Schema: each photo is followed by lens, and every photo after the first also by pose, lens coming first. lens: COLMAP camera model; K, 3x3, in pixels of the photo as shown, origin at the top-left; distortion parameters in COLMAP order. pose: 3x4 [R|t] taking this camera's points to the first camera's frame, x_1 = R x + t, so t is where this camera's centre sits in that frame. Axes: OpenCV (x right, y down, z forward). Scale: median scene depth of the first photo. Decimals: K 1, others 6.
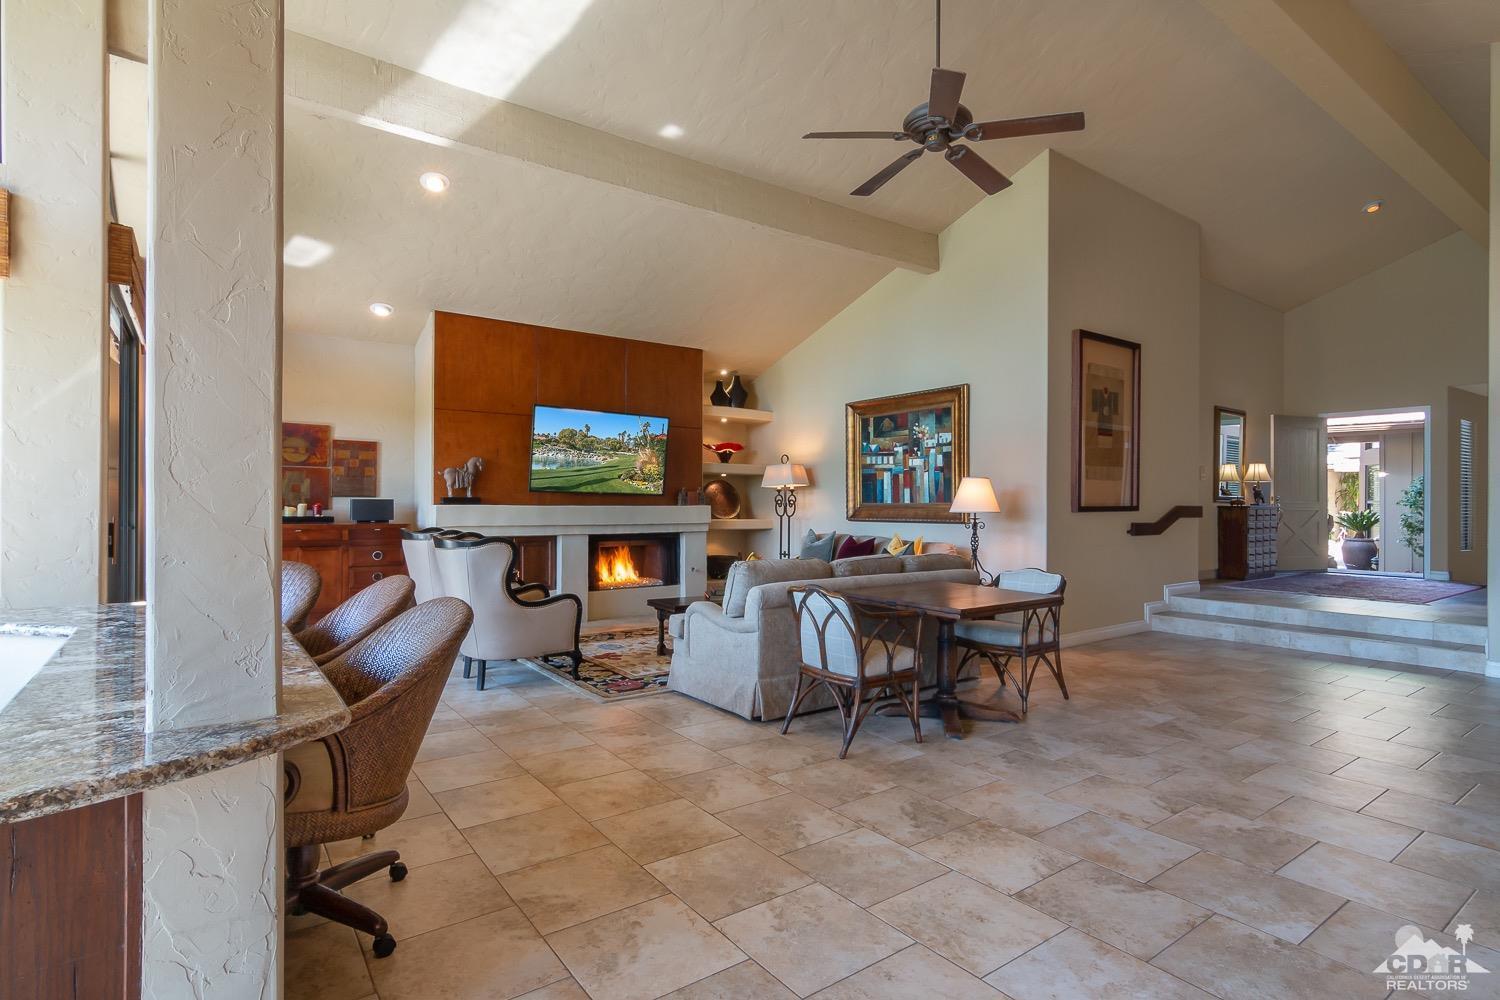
lens RADIAL K [[755.4, 0, 750.0], [0, 755.4, 500.0], [0, 0, 1]] dist [-0.002194, 0.001856]
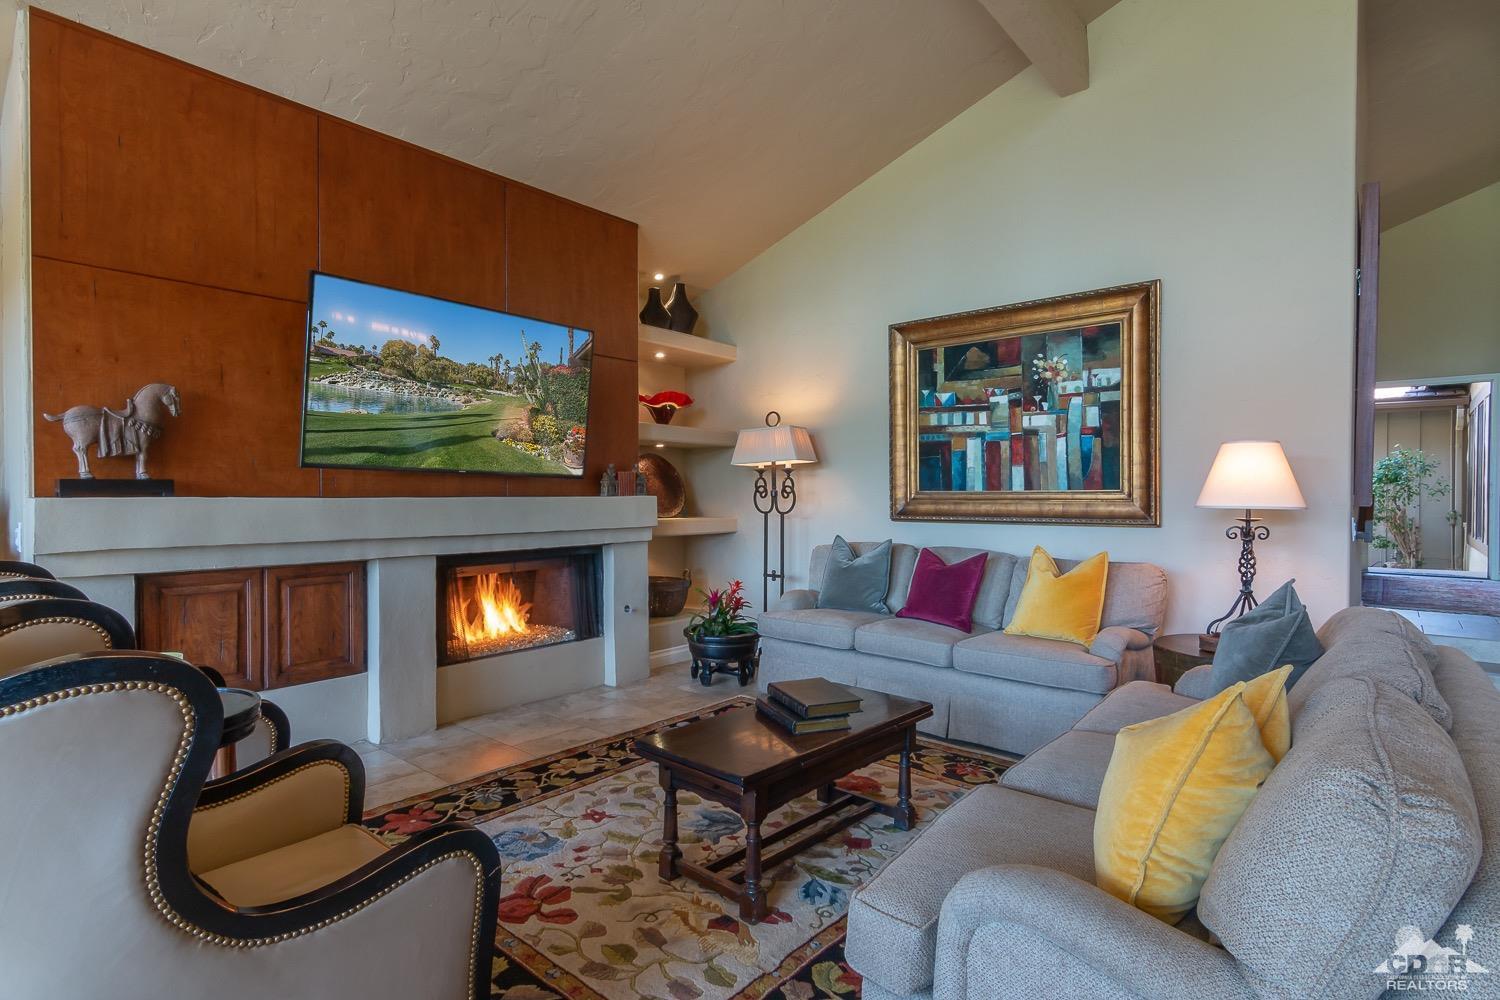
lens RADIAL K [[755.4, 0, 750.0], [0, 755.4, 500.0], [0, 0, 1]] dist [-0.002194, 0.001856]
pose [[0.972199, -0.004709, 0.234111, -0.125692], [0.000937, 0.999868, 0.016219, 0.001364], [-0.234156, -0.015549, 0.972075, 0.455074]]
